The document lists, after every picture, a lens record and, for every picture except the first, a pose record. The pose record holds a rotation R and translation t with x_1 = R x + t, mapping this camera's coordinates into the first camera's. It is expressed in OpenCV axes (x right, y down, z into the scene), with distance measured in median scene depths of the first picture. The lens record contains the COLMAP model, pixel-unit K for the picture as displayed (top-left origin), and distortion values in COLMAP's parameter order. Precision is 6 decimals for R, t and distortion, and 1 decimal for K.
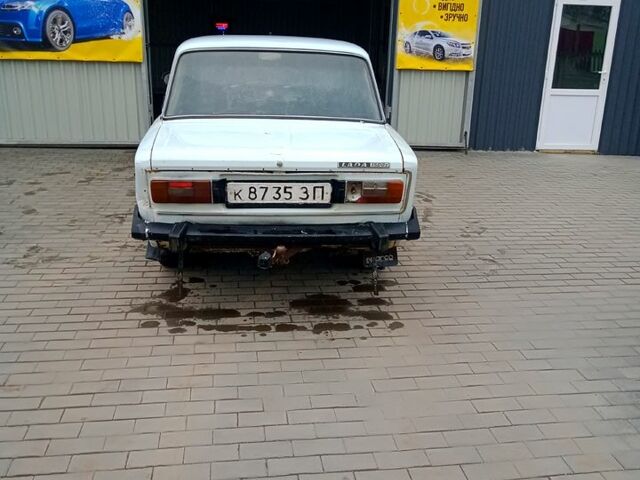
lens RADIAL K [[633.1, 0, 320.0], [0, 633.1, 240.0], [0, 0, 1]] dist [0.076462, -0.127504]
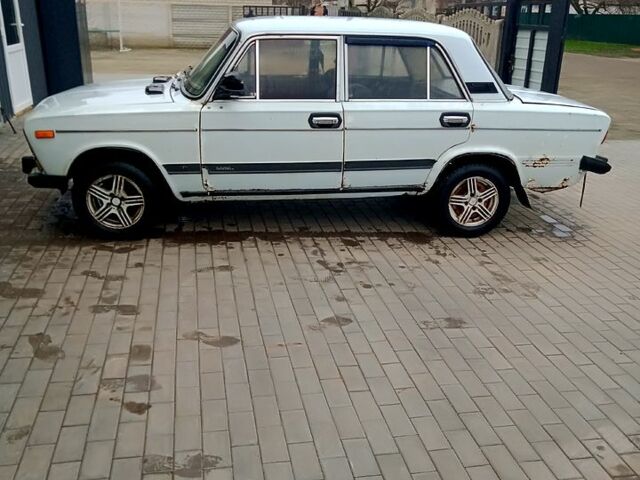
lens RADIAL K [[633.1, 0, 320.0], [0, 633.1, 240.0], [0, 0, 1]] dist [0.076462, -0.127504]
pose [[-0.051212, -0.380982, 0.923163, -1.351349], [0.268185, 0.885177, 0.380182, -0.483827], [-0.962005, 0.267048, 0.056841, 1.297478]]
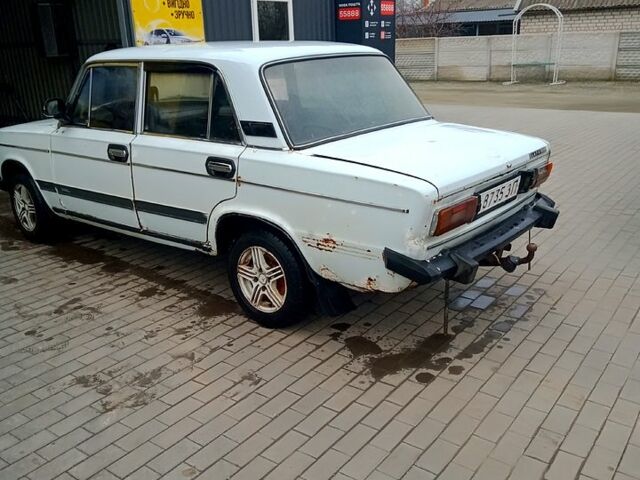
lens RADIAL K [[633.1, 0, 320.0], [0, 633.1, 240.0], [0, 0, 1]] dist [0.076462, -0.127504]
pose [[0.699173, -0.265483, 0.663834, -0.771315], [0.259852, 0.959364, 0.109988, -0.155287], [-0.666059, 0.095598, 0.739748, 0.379073]]
